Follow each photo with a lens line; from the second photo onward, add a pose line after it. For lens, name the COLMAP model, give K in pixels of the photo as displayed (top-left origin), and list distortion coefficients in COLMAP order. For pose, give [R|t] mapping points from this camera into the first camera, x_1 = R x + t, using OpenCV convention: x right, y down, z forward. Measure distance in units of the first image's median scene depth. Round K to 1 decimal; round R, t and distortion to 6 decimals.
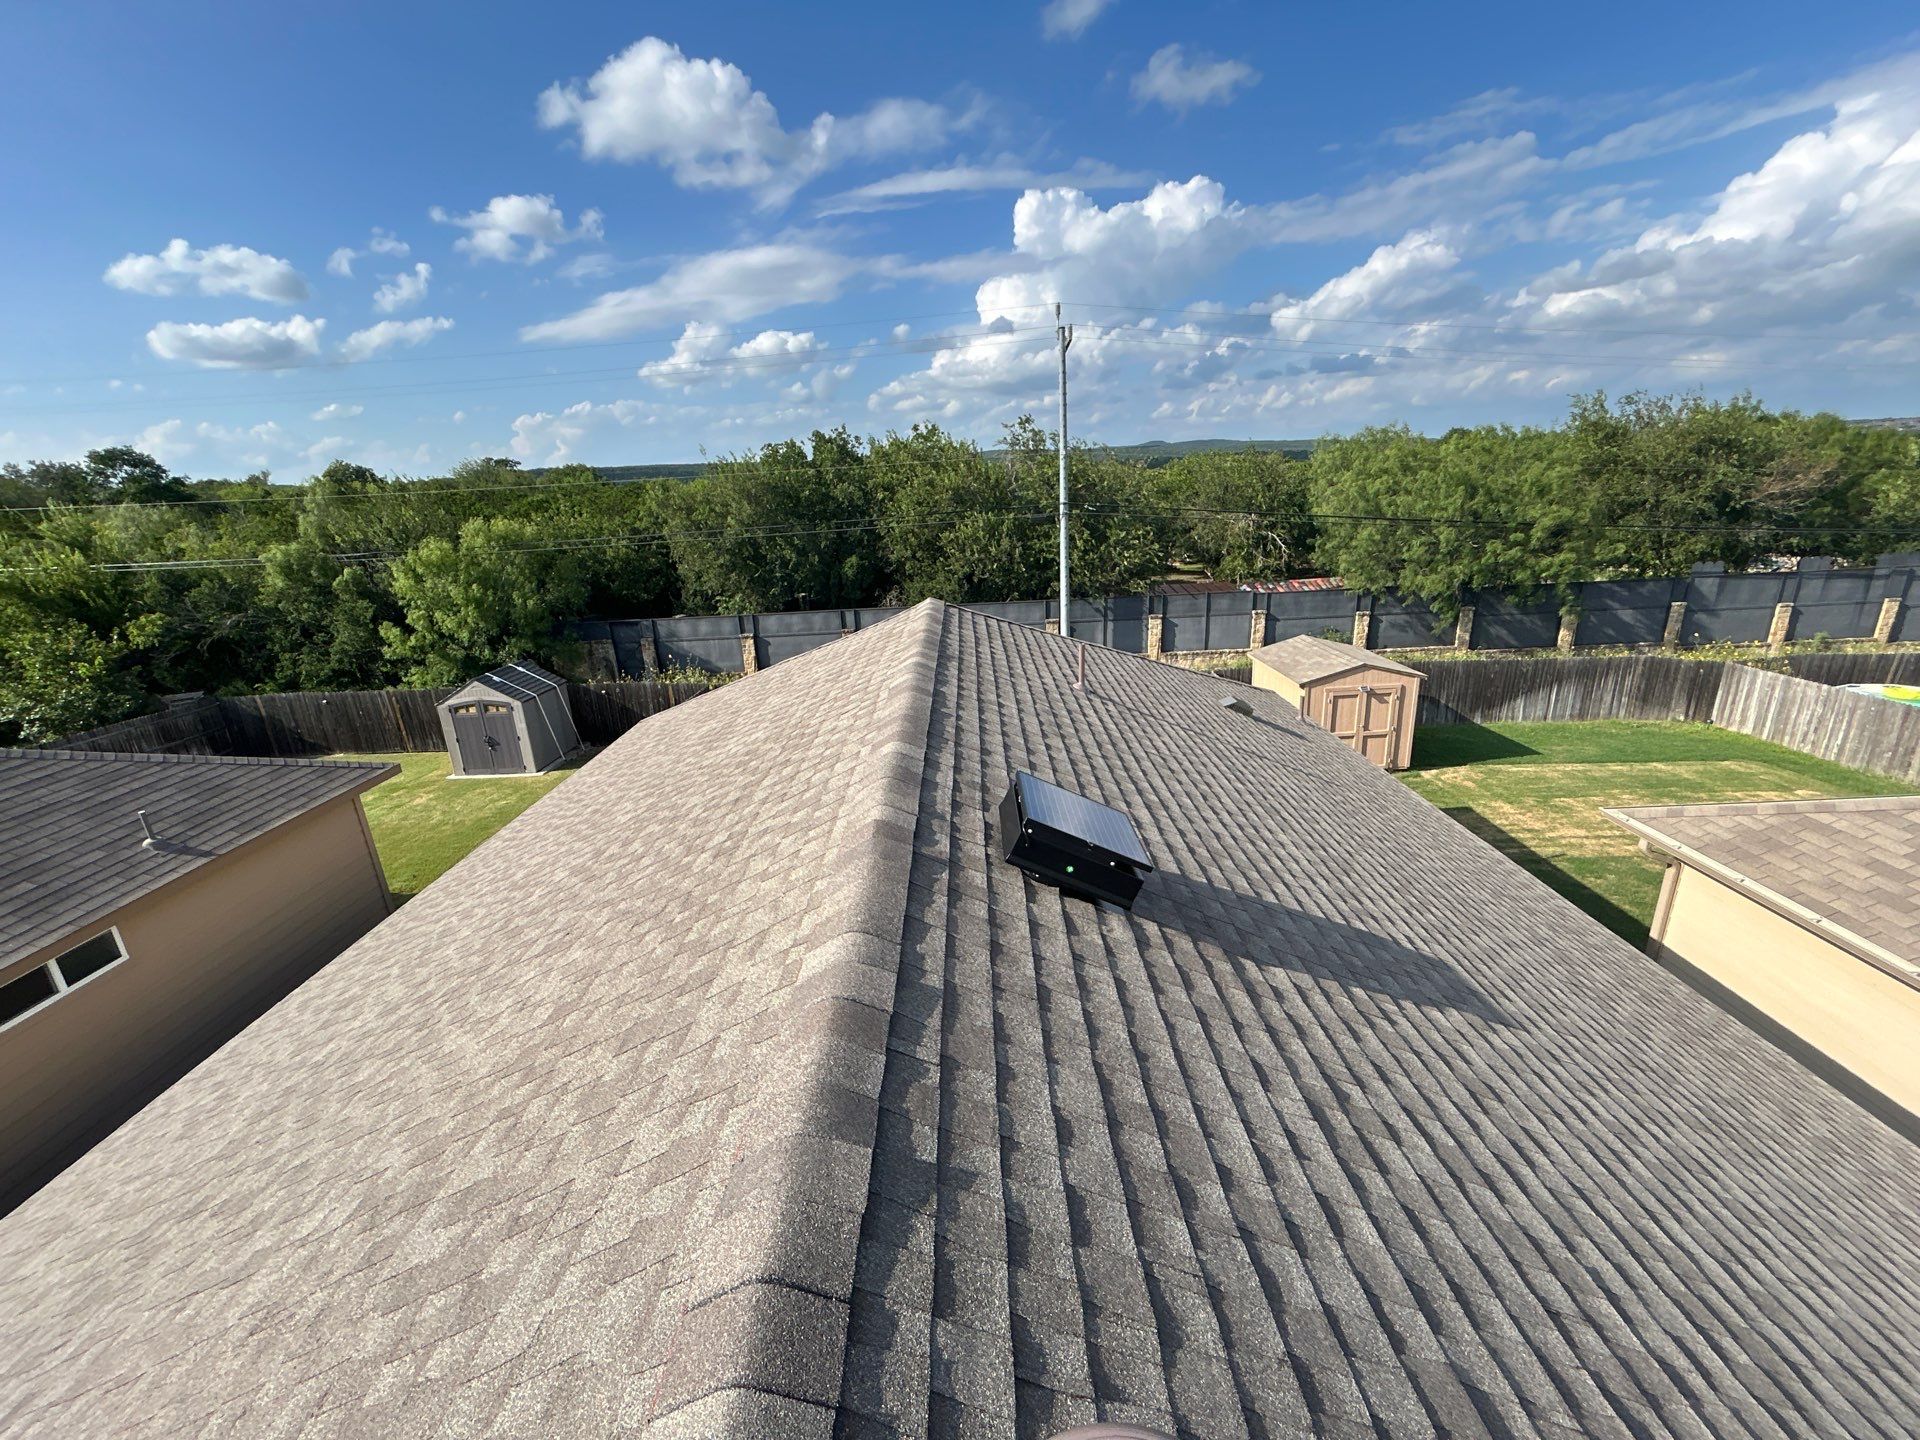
lens RADIAL K [[769.2, 0, 952.4], [0, 769.2, 719.3], [0, 0, 1]] dist [-0.003187, -0.000252]
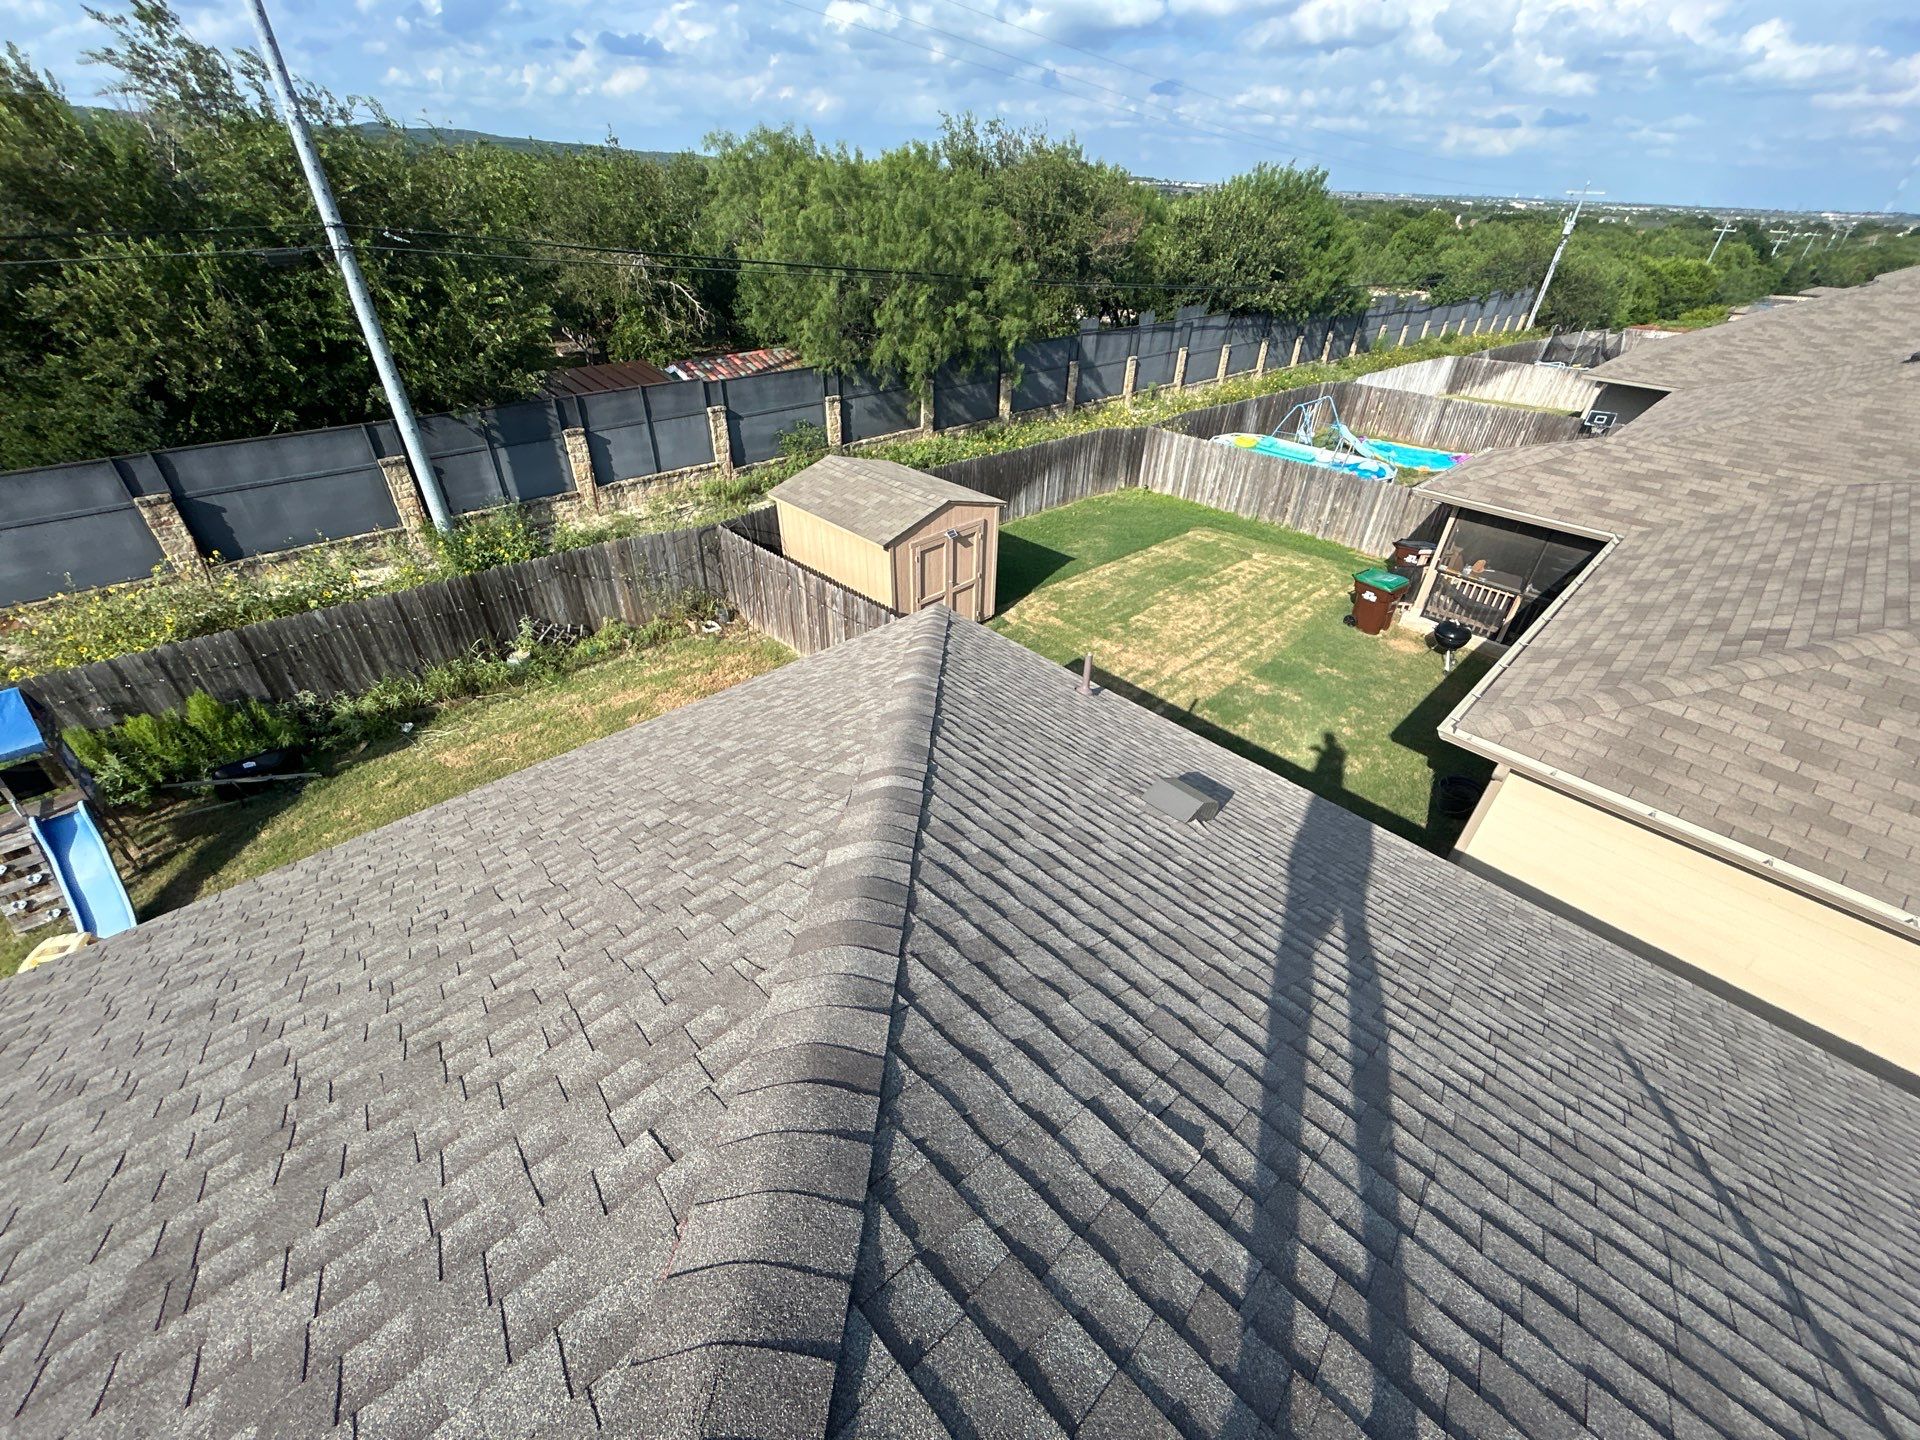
lens RADIAL K [[769.2, 0, 952.4], [0, 769.2, 719.3], [0, 0, 1]] dist [-0.003187, -0.000252]
pose [[0.708887, -0.344584, 0.615419, 0.010463], [0.150535, 0.926348, 0.345281, -0.105551], [-0.689071, -0.152122, 0.708548, 0.354238]]
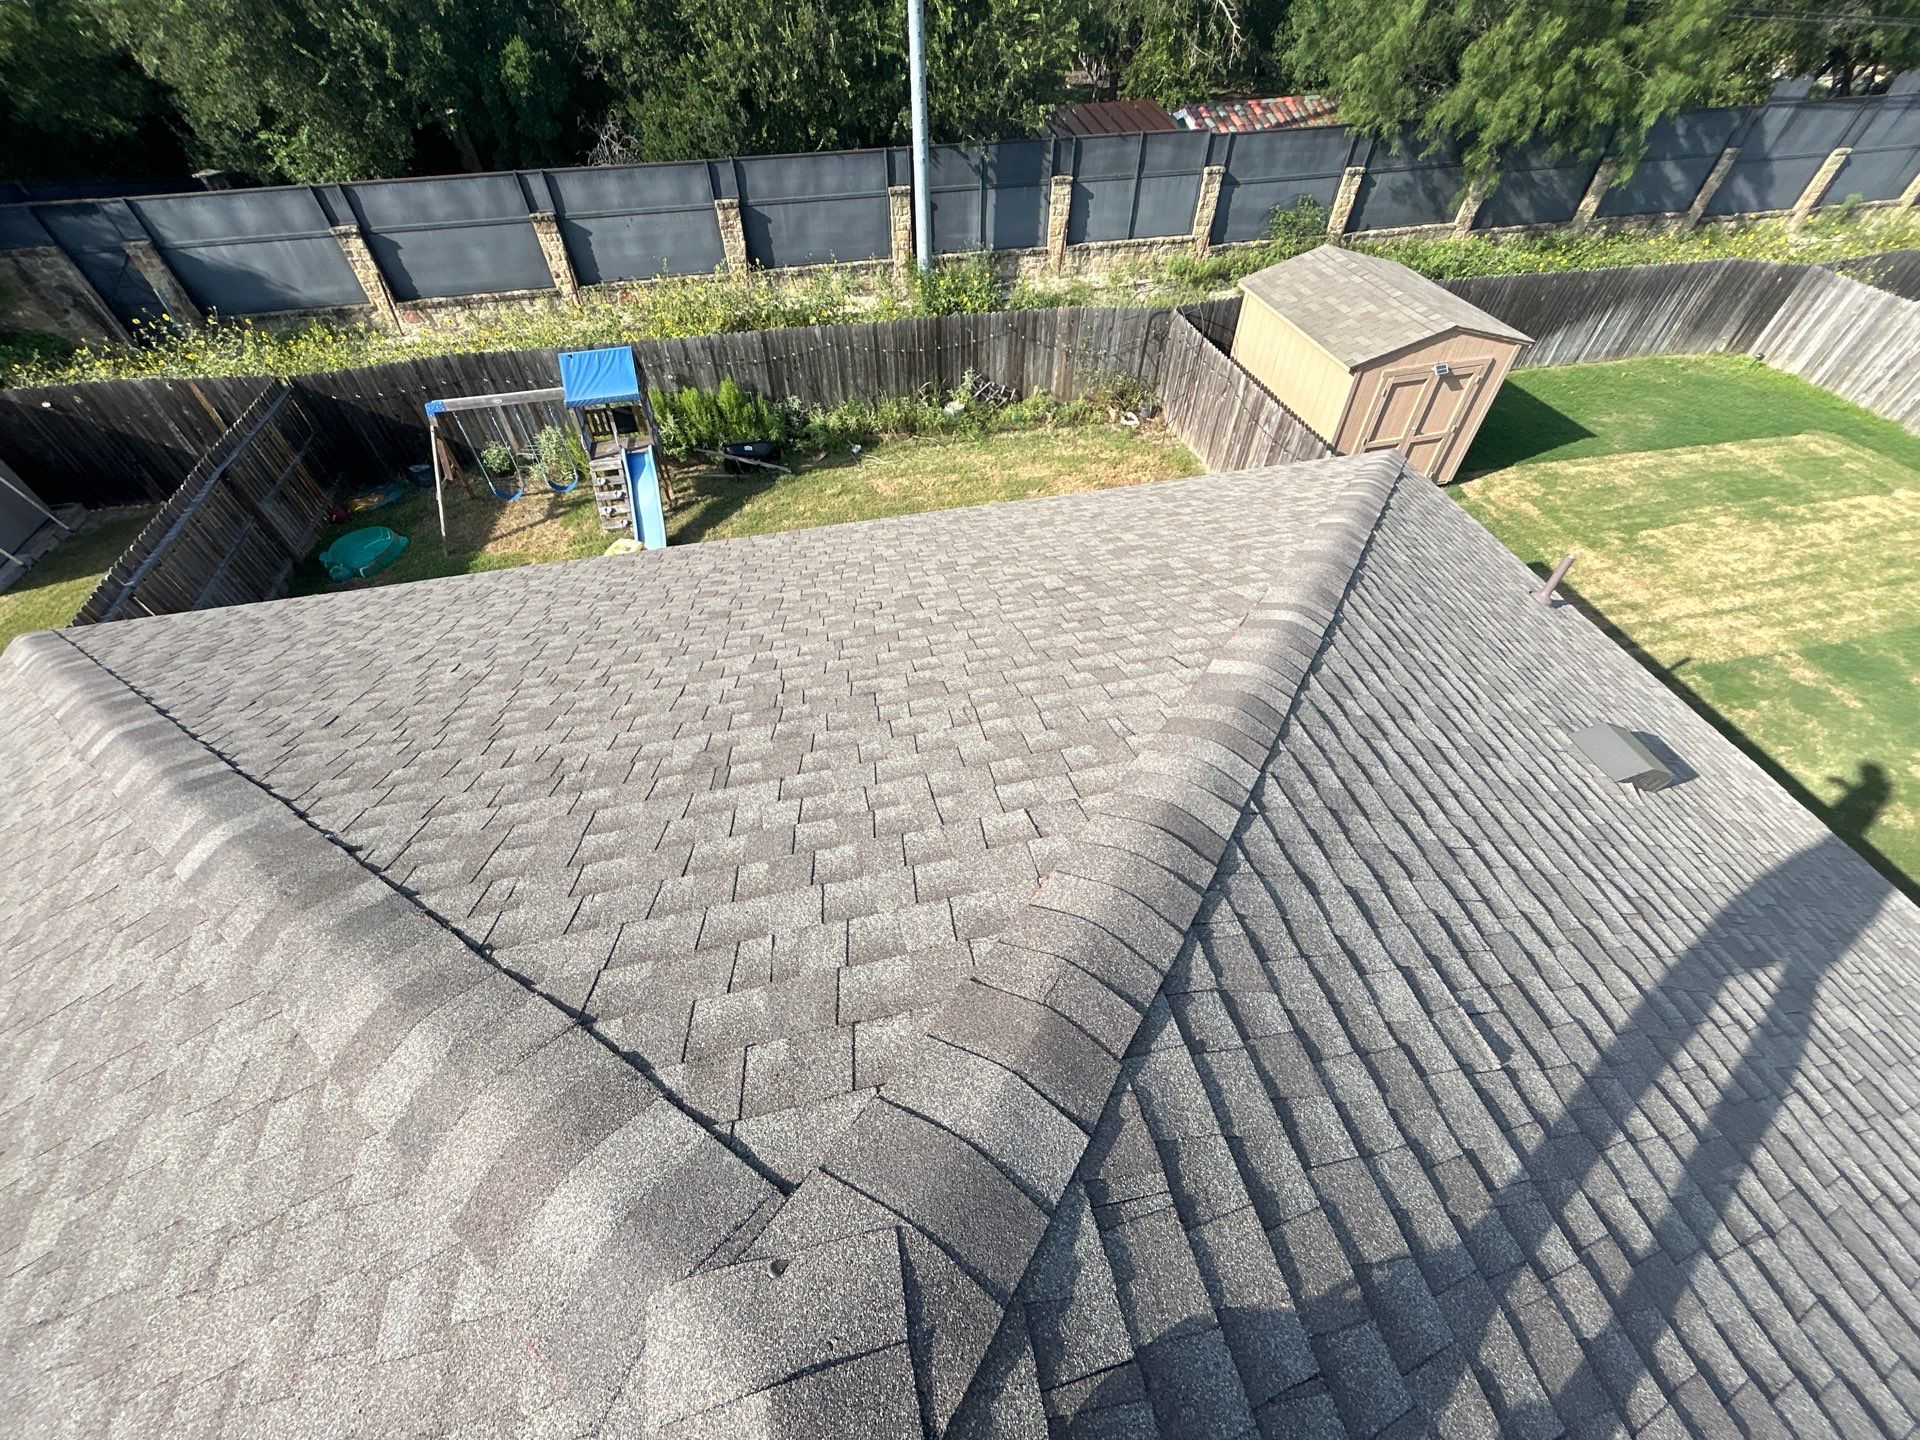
lens RADIAL K [[765.0, 0, 954.8], [0, 765.0, 716.8], [0, 0, 1]] dist [-0.000715, 0.000253]
pose [[0.971546, -0.145454, 0.186928, -0.001269], [0.028470, 0.855214, 0.517492, -0.105155], [-0.235135, -0.497445, 0.835021, 0.351709]]
